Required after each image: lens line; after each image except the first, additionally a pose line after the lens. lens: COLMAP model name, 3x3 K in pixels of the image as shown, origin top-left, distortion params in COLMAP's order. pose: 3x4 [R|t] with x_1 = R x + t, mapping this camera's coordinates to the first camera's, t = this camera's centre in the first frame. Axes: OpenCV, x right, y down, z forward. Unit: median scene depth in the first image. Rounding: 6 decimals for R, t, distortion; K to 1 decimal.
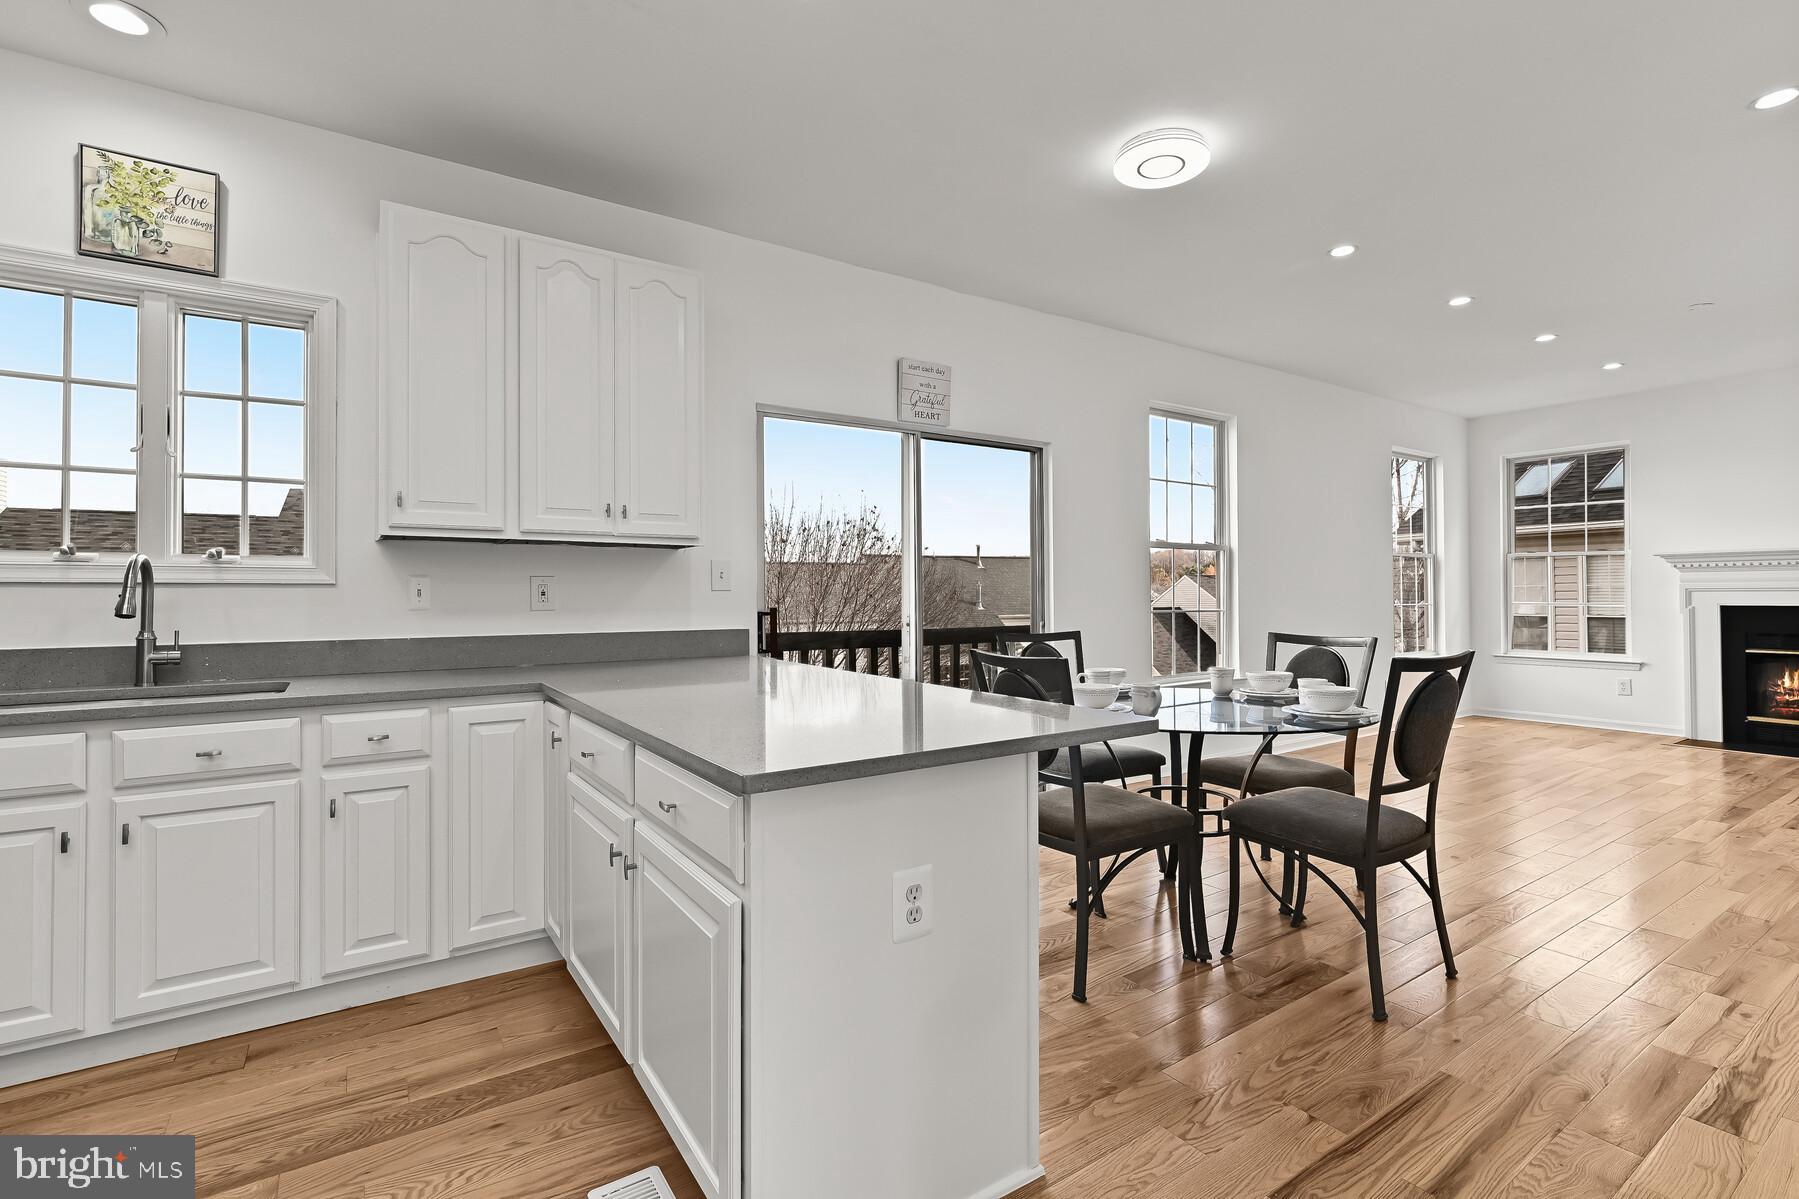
lens RADIAL K [[814.8, 0, 903.7], [0, 814.8, 588.0], [0, 0, 1]] dist [-0.005762, 0.000358]
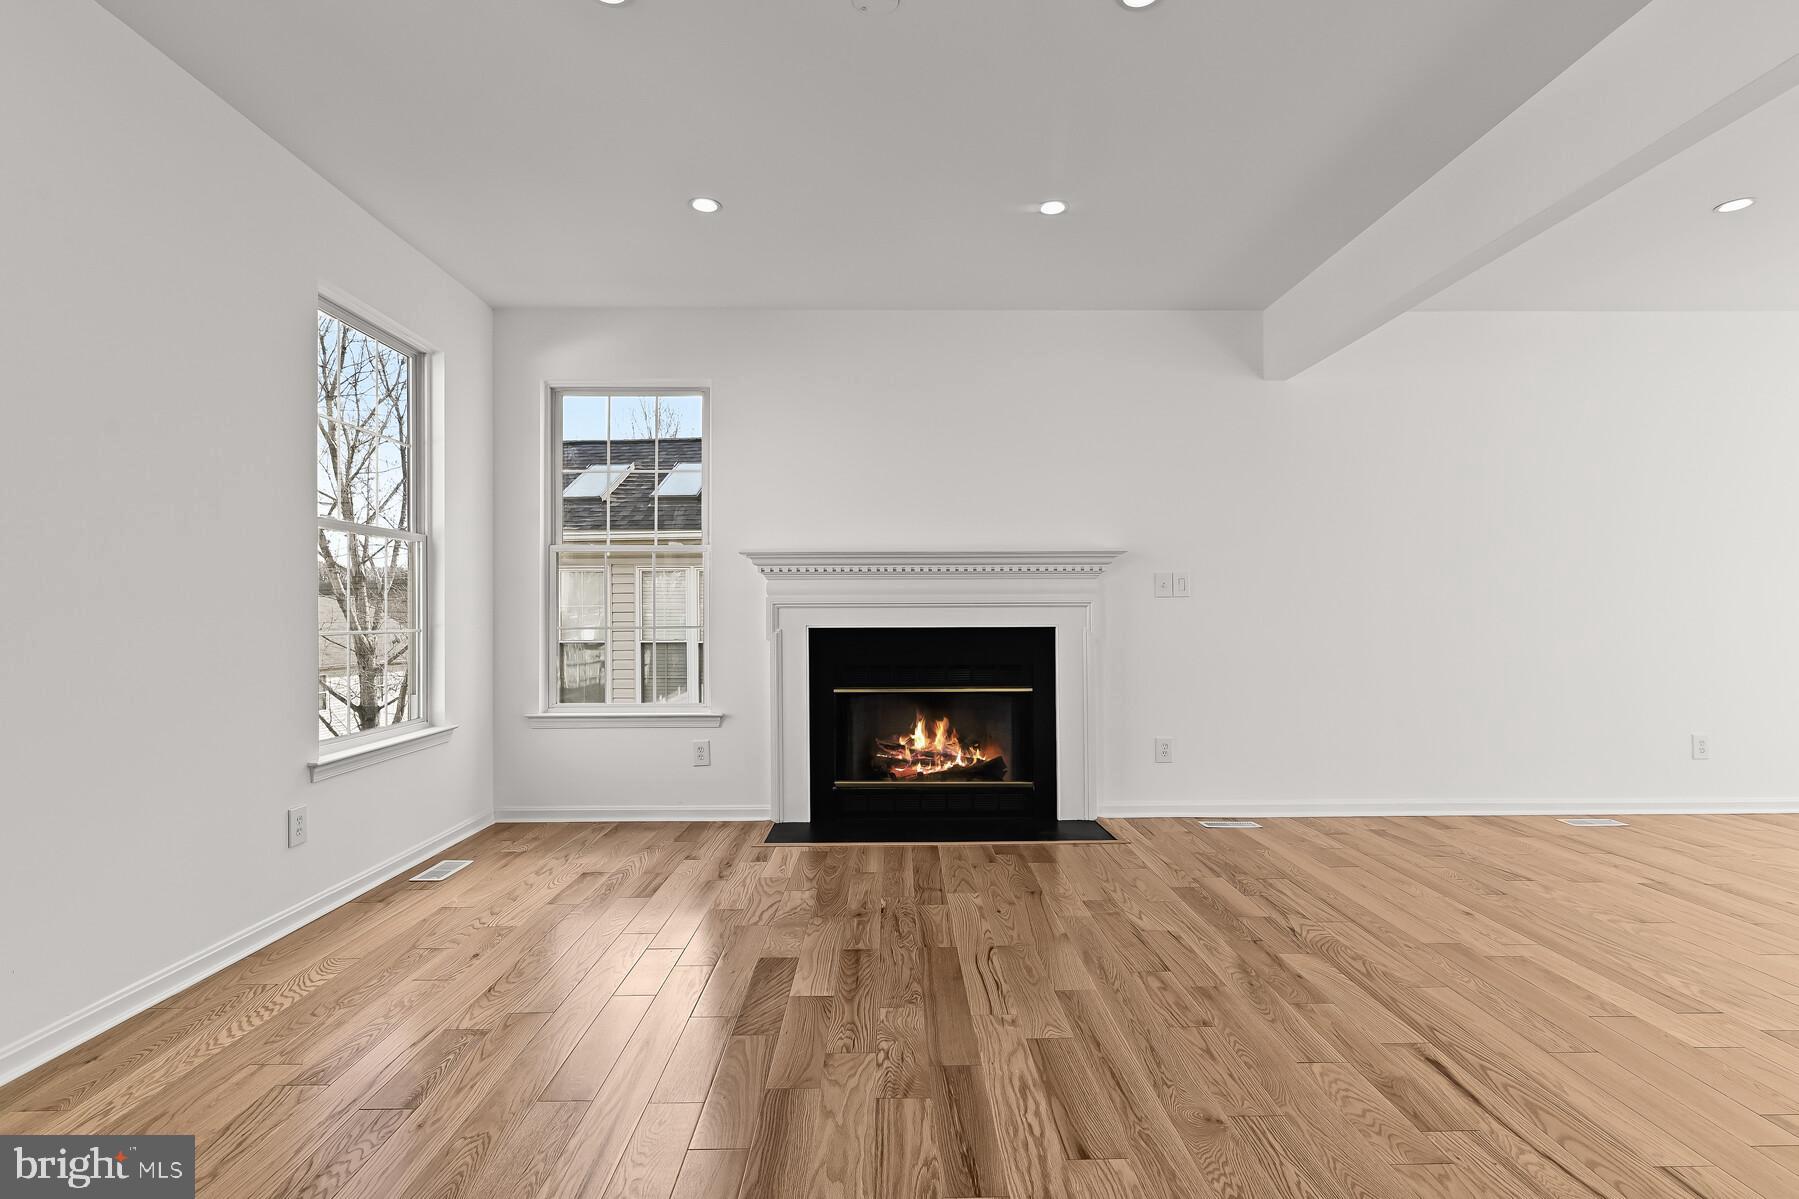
lens RADIAL K [[870.7, 0, 892.3], [0, 870.7, 600.9], [0, 0, 1]] dist [0.002328, -0.000242]
pose [[0.549834, 0.017604, 0.835088, 1.042899], [-0.006370, 0.999837, -0.016882, 0.026618], [-0.835250, 0.003963, 0.549857, 1.313949]]
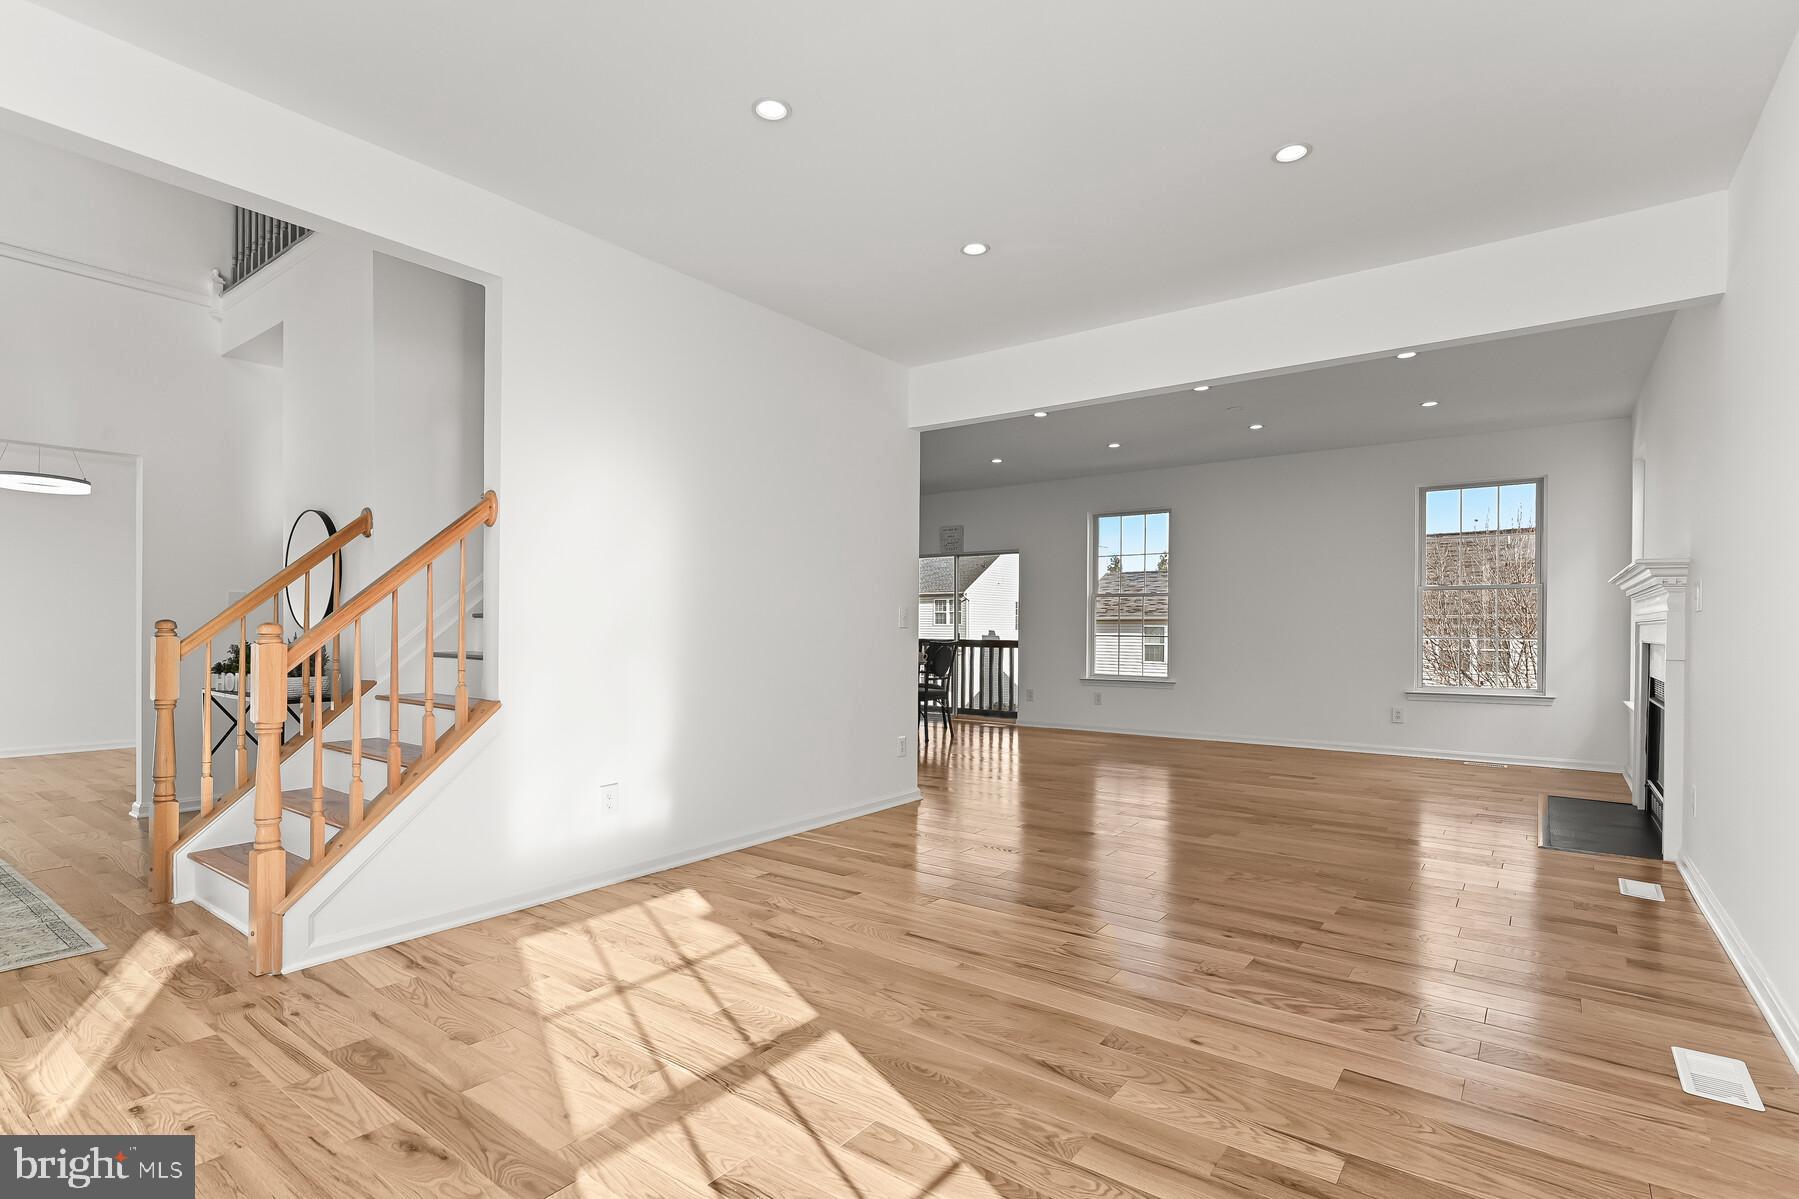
lens RADIAL K [[870.7, 0, 898.8], [0, 870.7, 630.0], [0, 0, 1]] dist [0.002328, -0.000242]
pose [[0.334452, 0.009666, -0.942363, 3.973786], [0.001287, 0.999942, 0.010713, -0.004595], [0.942412, -0.004796, 0.334420, 0.003553]]
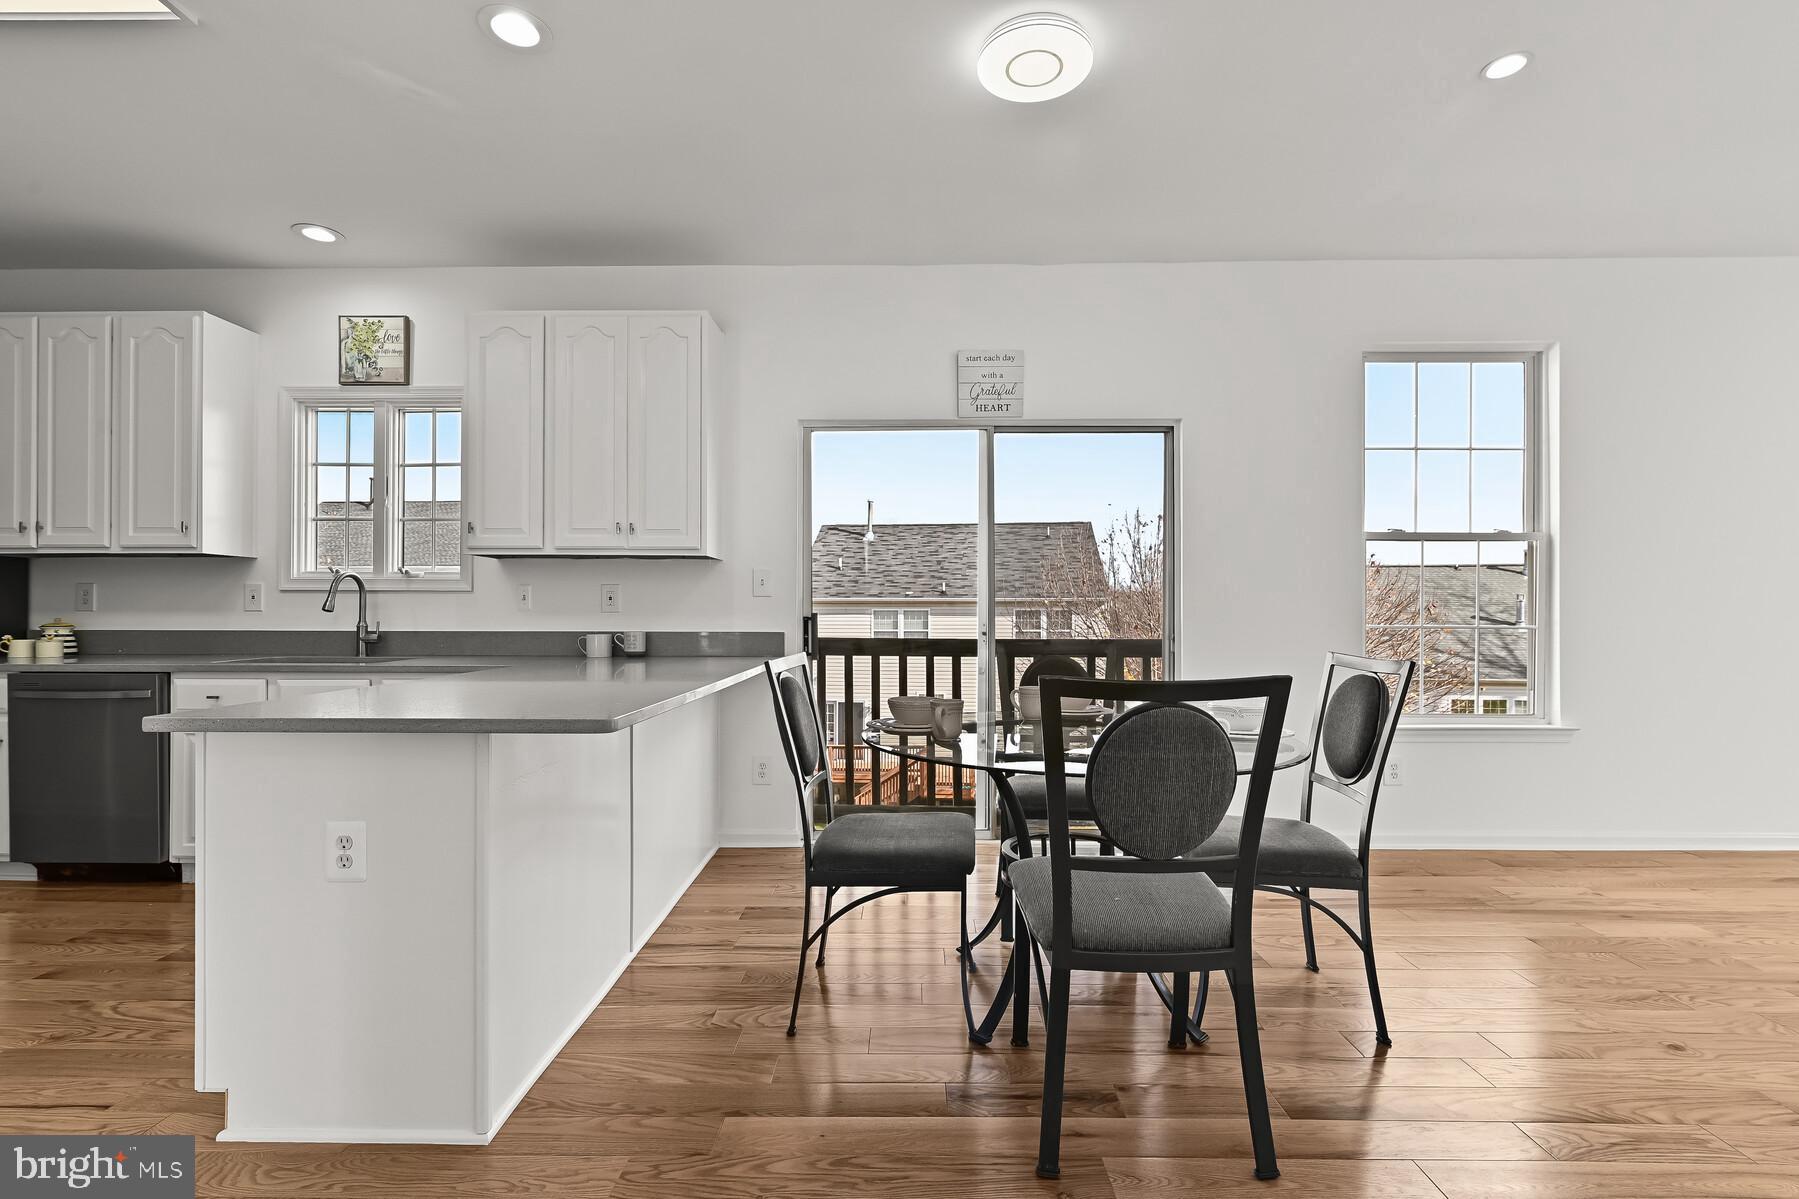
lens RADIAL K [[814.8, 0, 898.8], [0, 814.8, 610.5], [0, 0, 1]] dist [-0.005762, 0.000358]
pose [[0.823345, 0.004913, -0.567520, 0.782985], [-0.000923, 0.999973, 0.007319, 0.020044], [0.567540, -0.005502, 0.823327, 0.294047]]
